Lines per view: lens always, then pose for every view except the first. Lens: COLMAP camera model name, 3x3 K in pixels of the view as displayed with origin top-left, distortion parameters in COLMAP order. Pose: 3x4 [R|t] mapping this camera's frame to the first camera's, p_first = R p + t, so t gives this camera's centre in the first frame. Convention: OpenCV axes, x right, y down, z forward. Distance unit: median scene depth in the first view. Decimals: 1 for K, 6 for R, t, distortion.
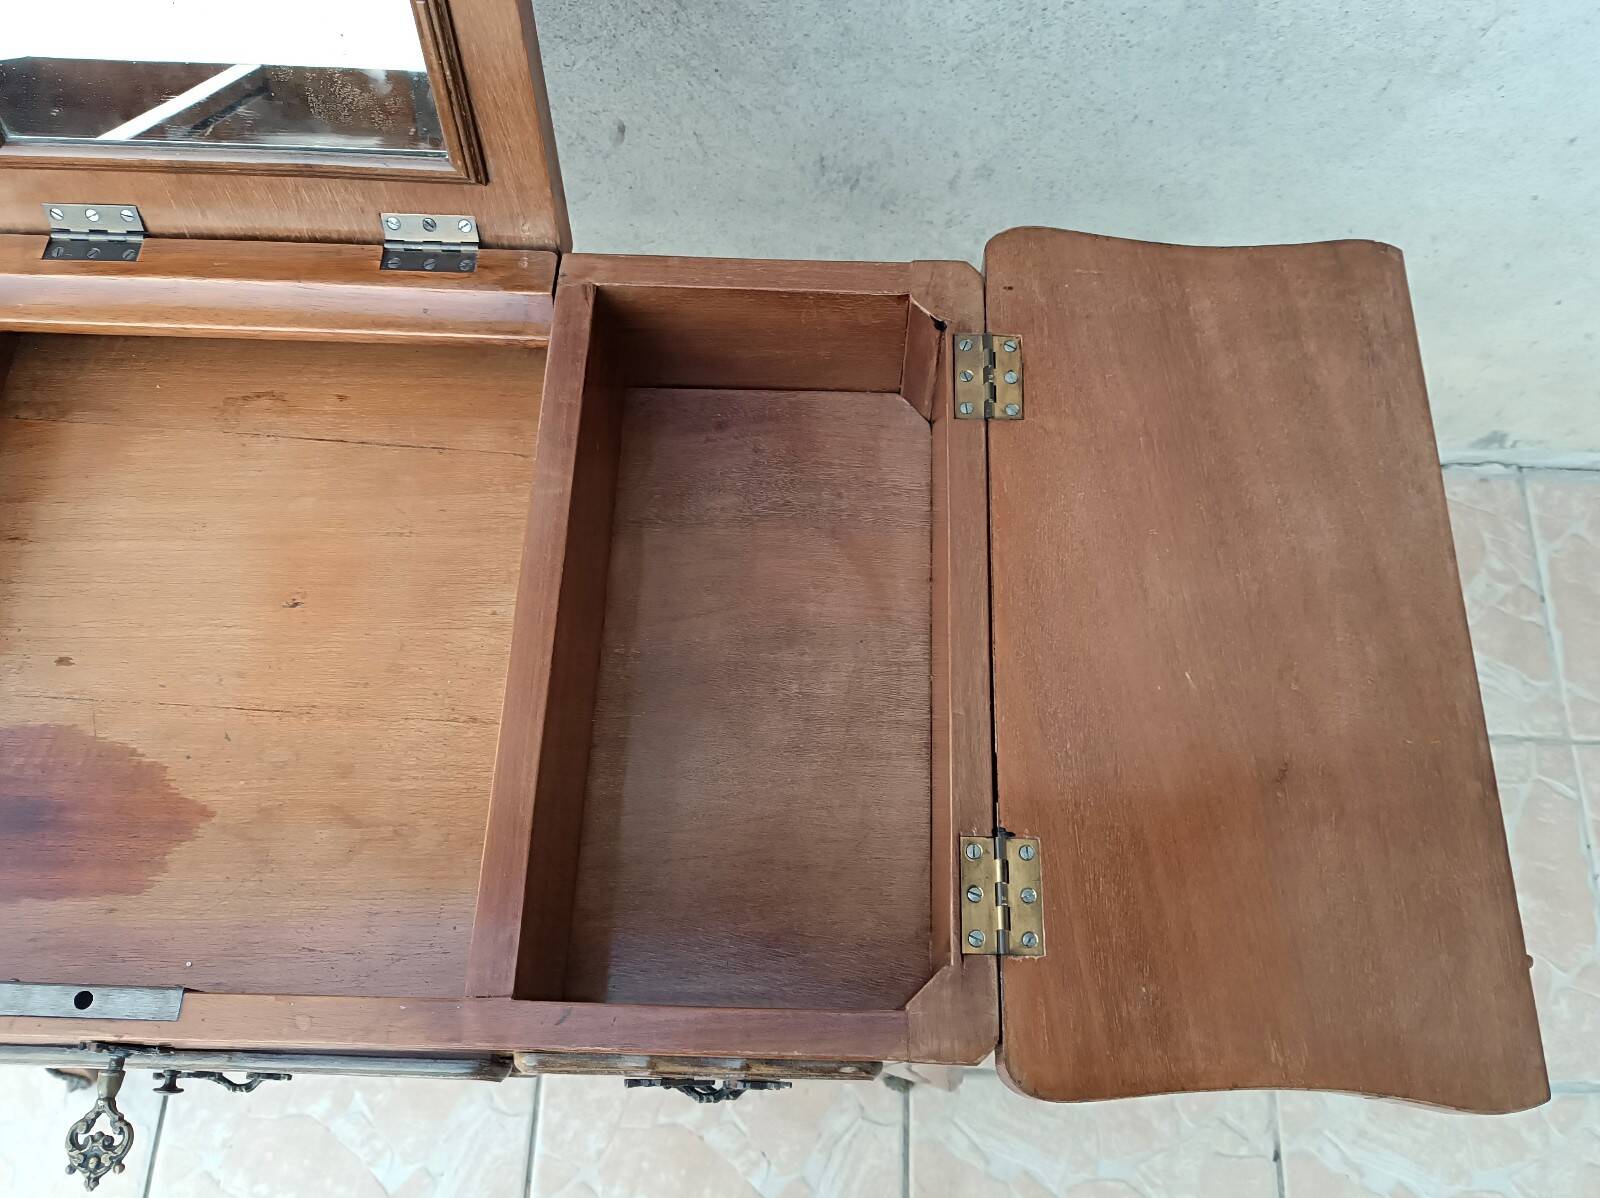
lens RADIAL K [[1240.1, 0, 845.0], [0, 1240.1, 639.1], [0, 0, 1]] dist [0.012212, -0.025745]
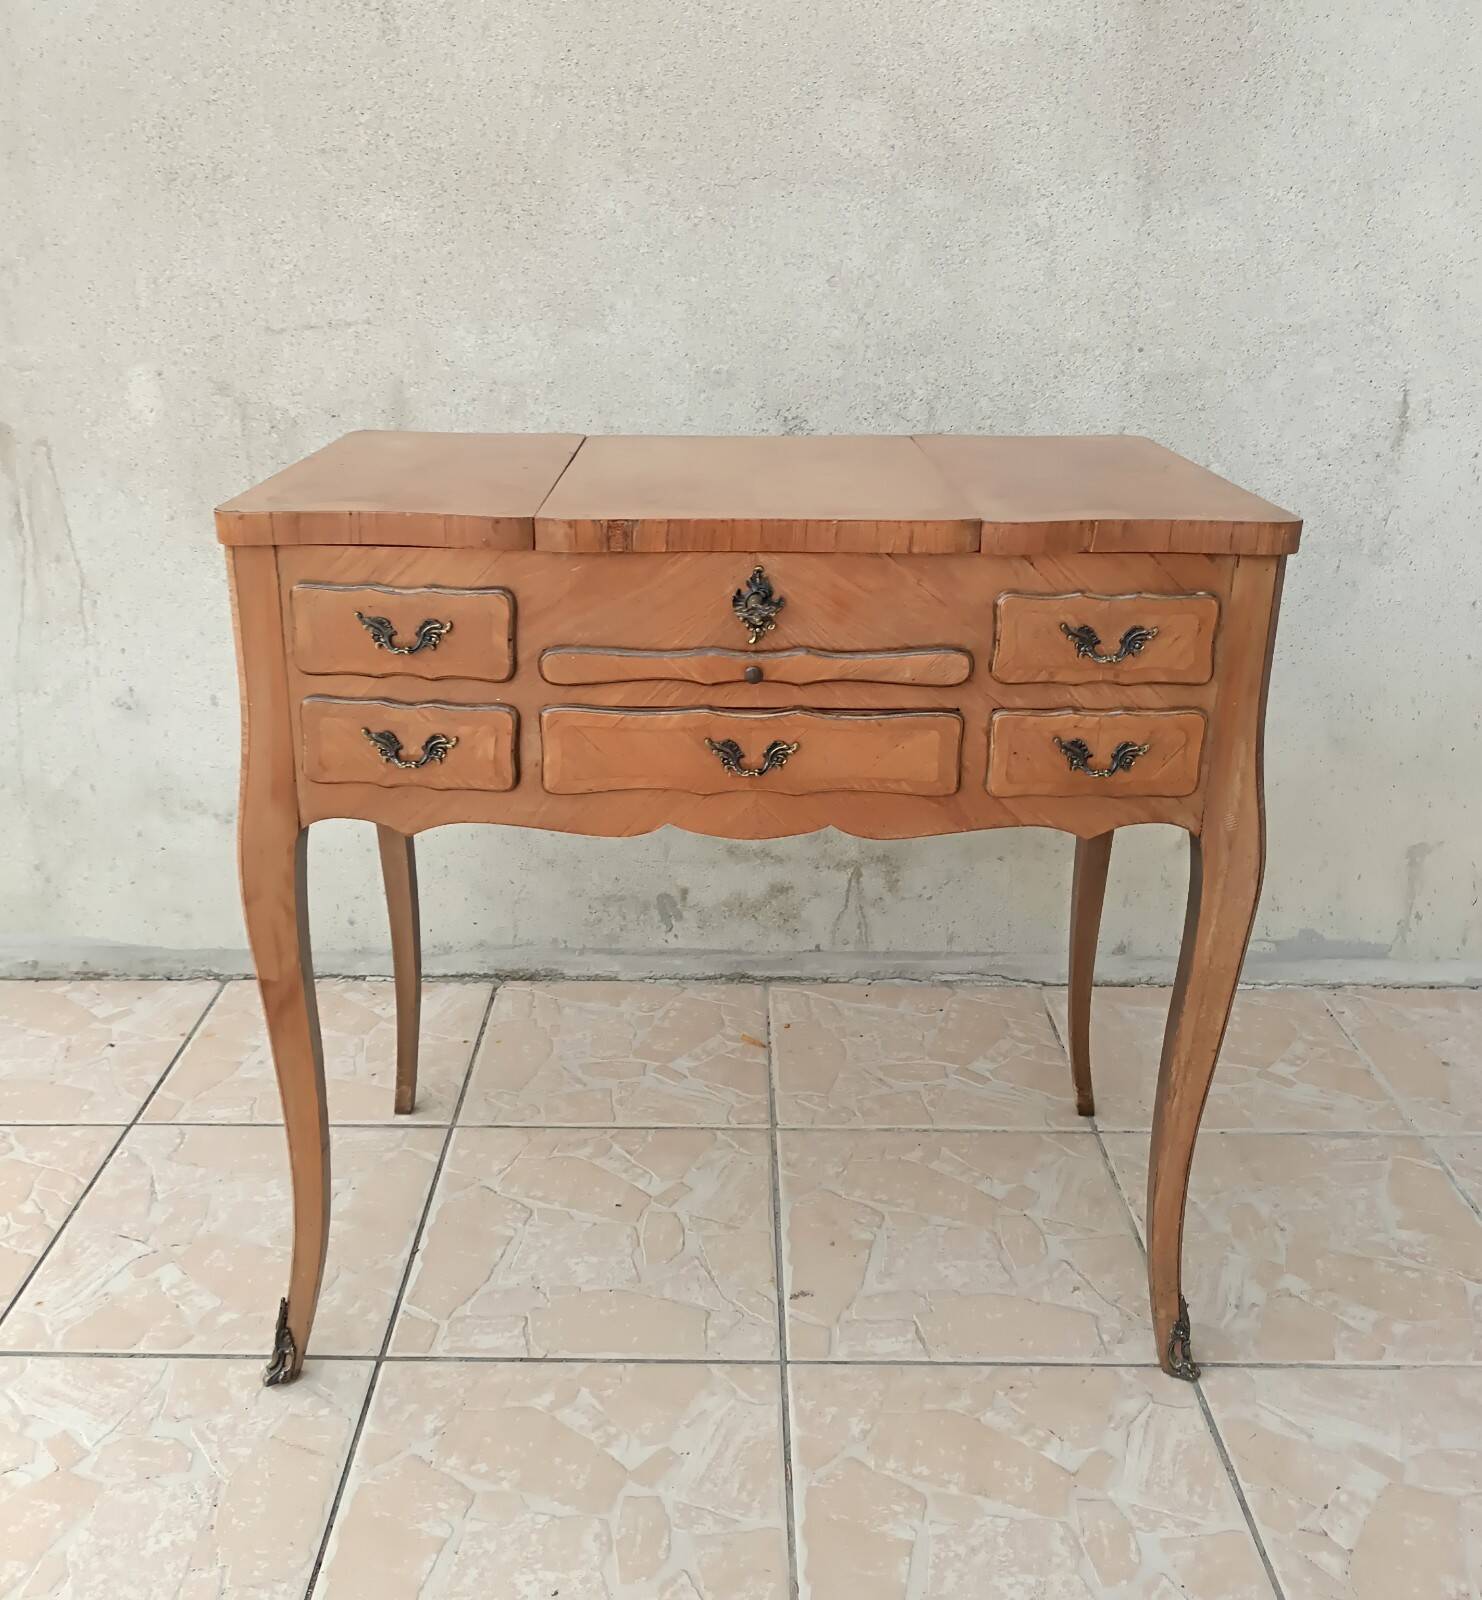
lens RADIAL K [[1514.3, 0, 718.8], [0, 1514.3, 729.1], [0, 0, 1]] dist [0.002554, 0.000000]
pose [[0.999733, -0.018521, 0.013852, -0.356290], [0.022475, 0.636572, -0.770890, 1.069219], [0.005460, 0.770995, 0.636818, -0.072164]]
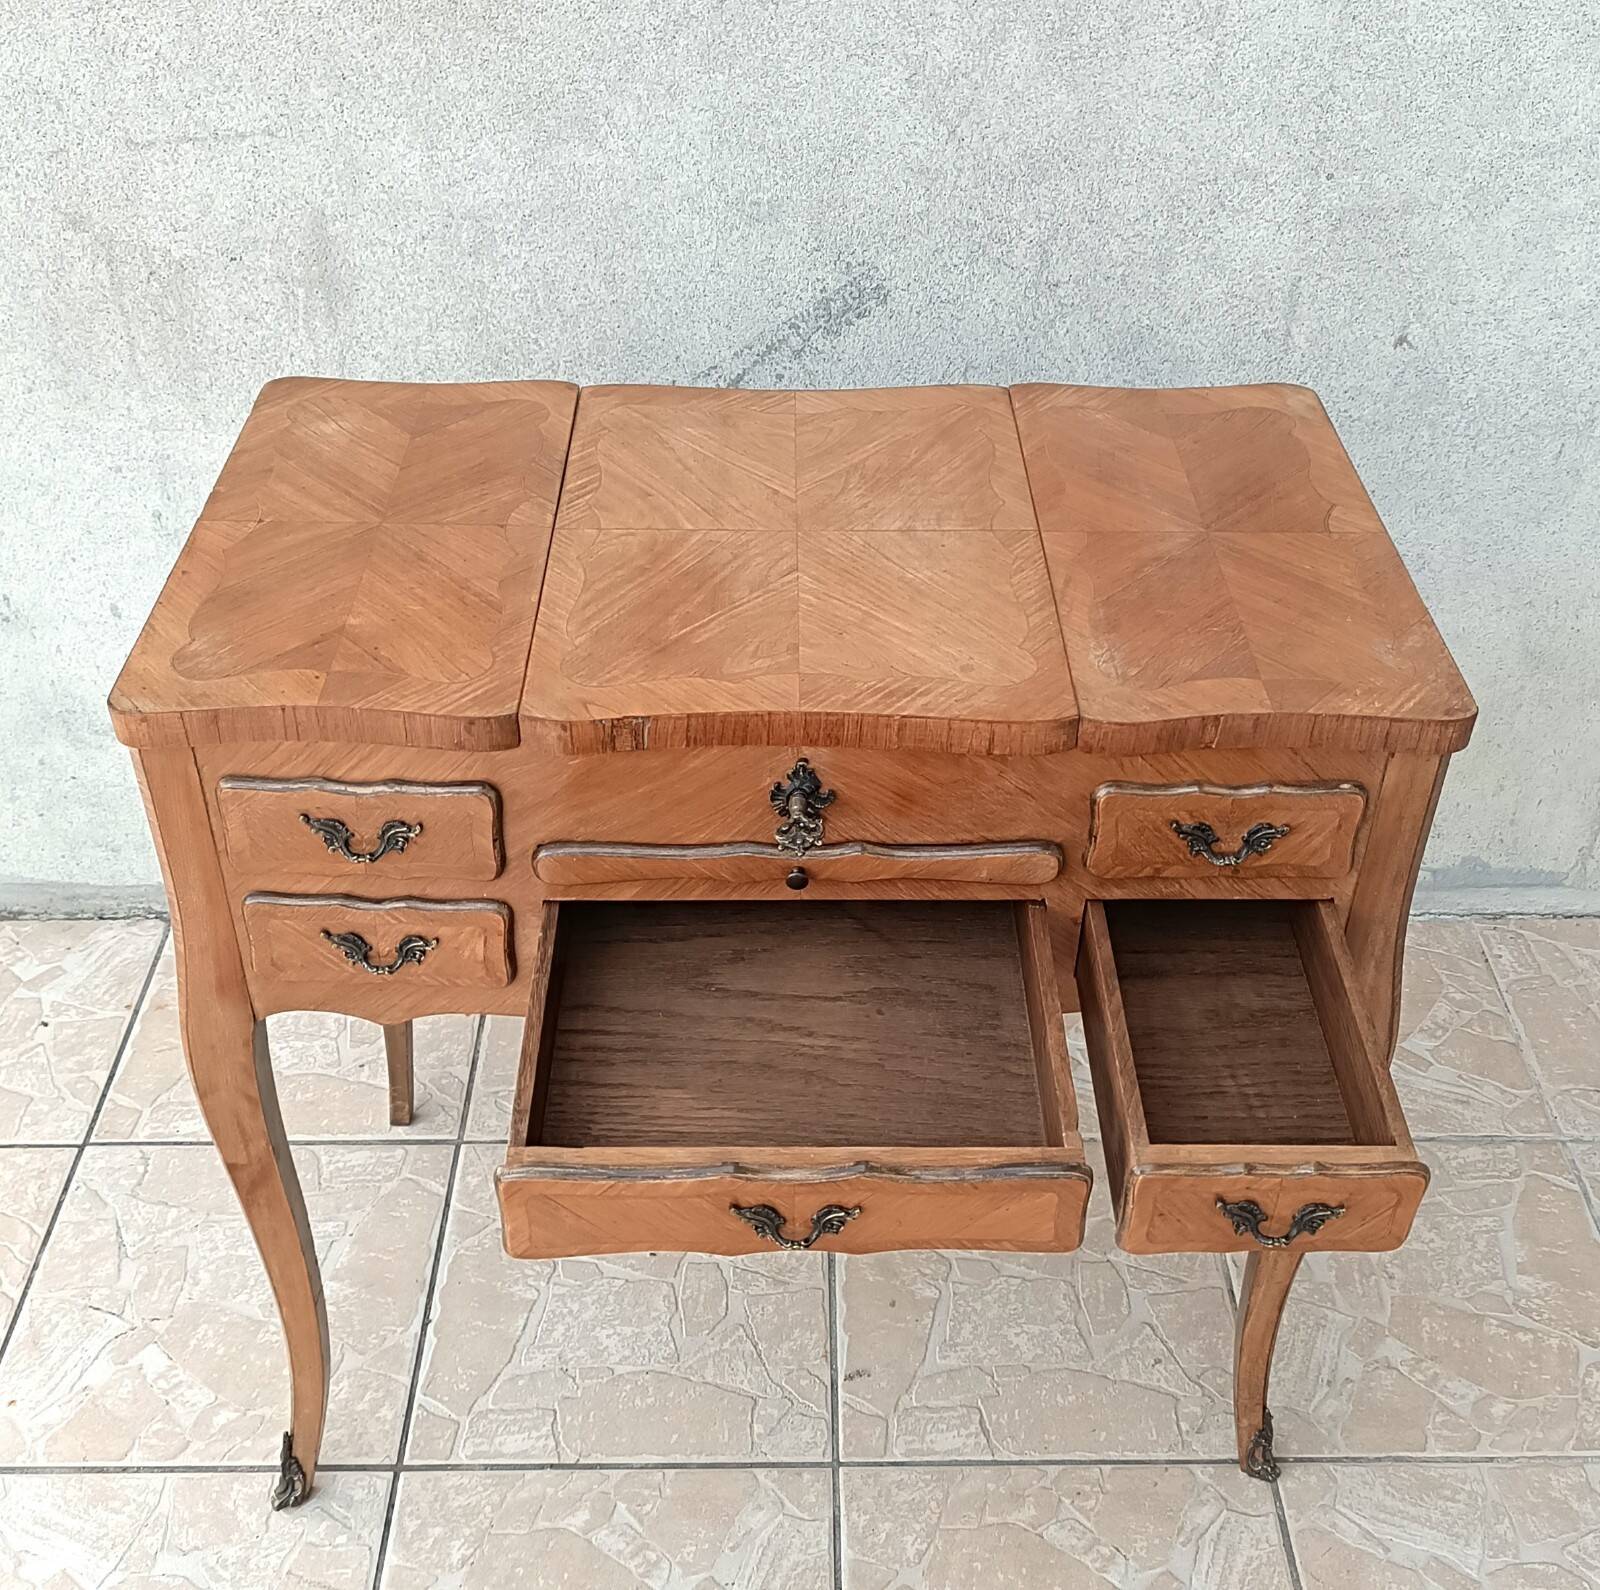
lens RADIAL K [[1918.4, 0, 837.5], [0, 1918.4, 857.8], [0, 0, 1]] dist [0.006153, 0.000000]
pose [[0.998935, -0.029607, 0.035382, -0.330916], [0.043495, 0.860079, -0.508303, 0.770669], [-0.015382, 0.509301, 0.860451, -0.389202]]
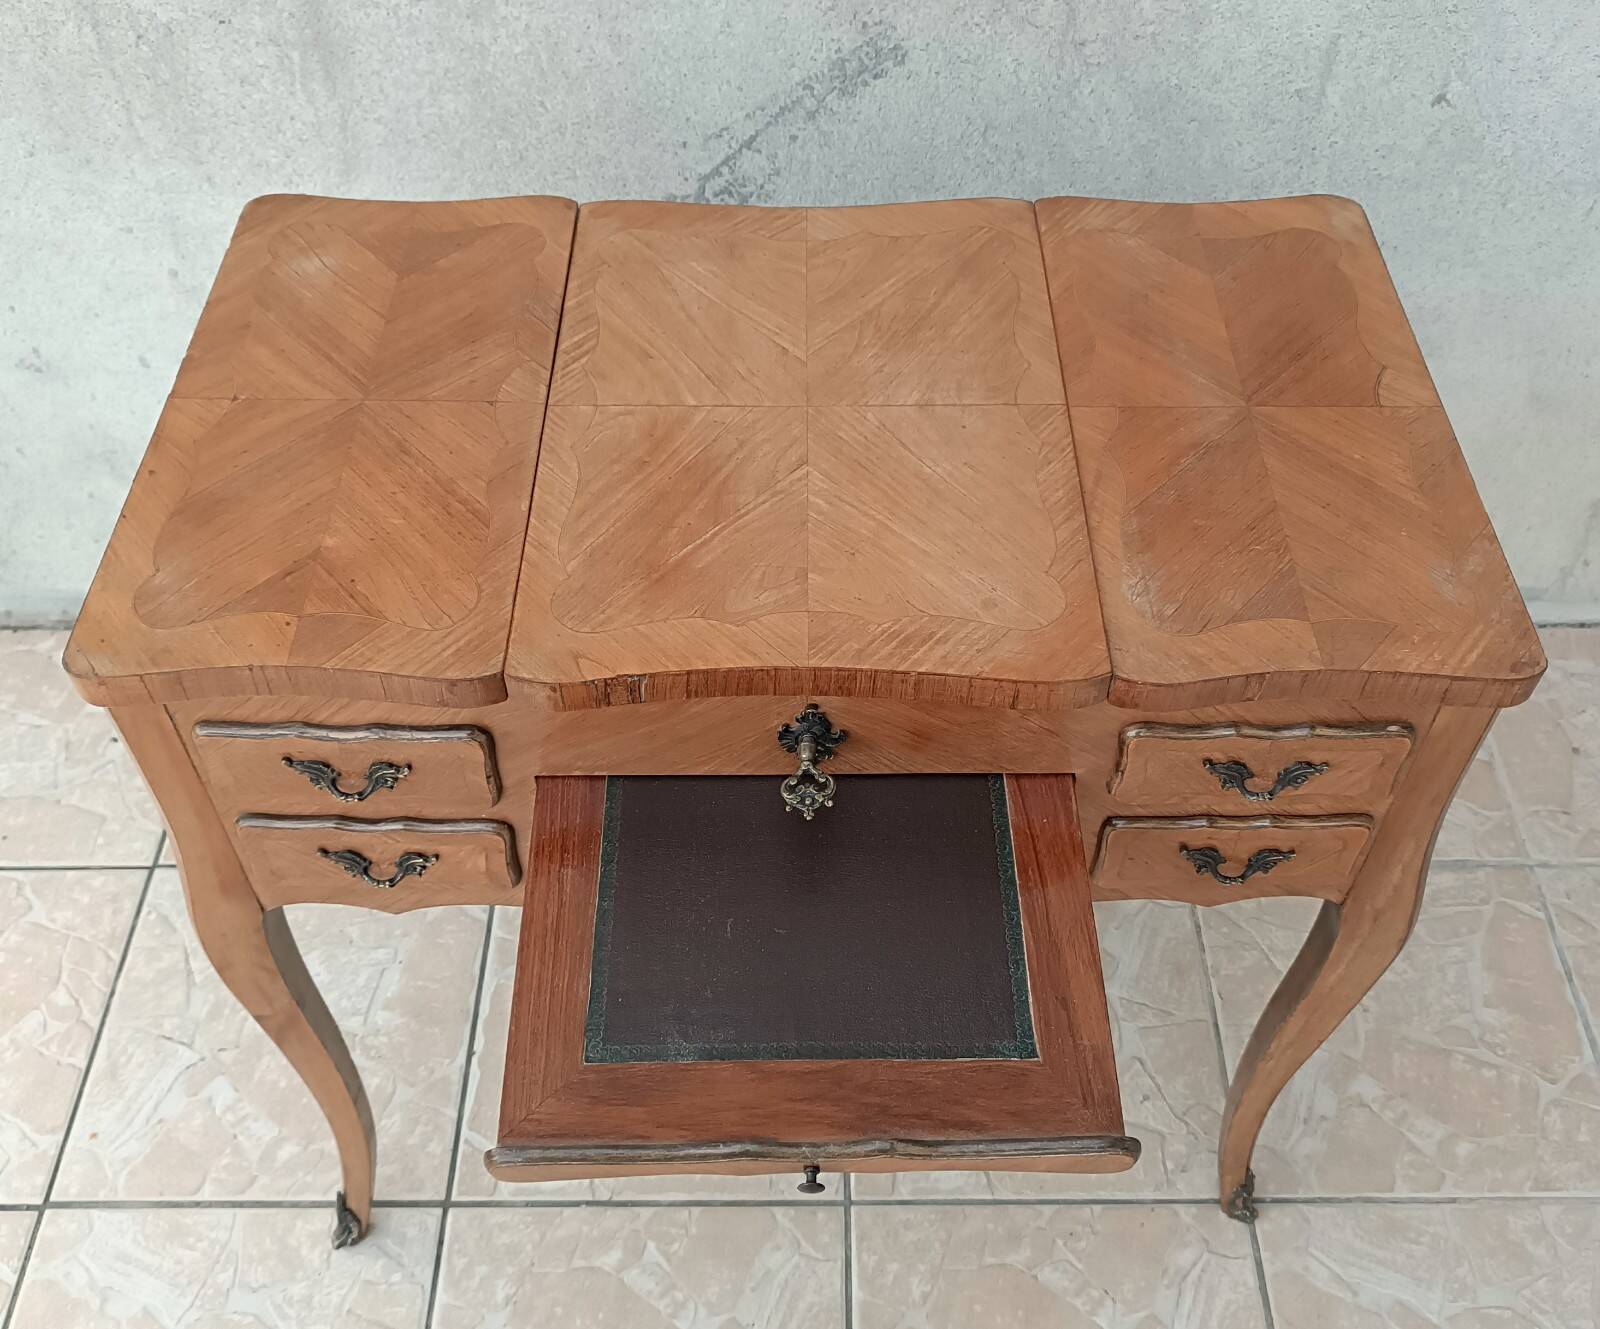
lens RADIAL K [[1594.4, 0, 826.5], [0, 1594.4, 665.9], [0, 0, 1]] dist [-0.000729, 0.000000]
pose [[0.999410, -0.032146, 0.012058, -0.312296], [0.034329, 0.941050, -0.336521, 0.430845], [-0.000529, 0.336736, 0.941599, -0.282363]]
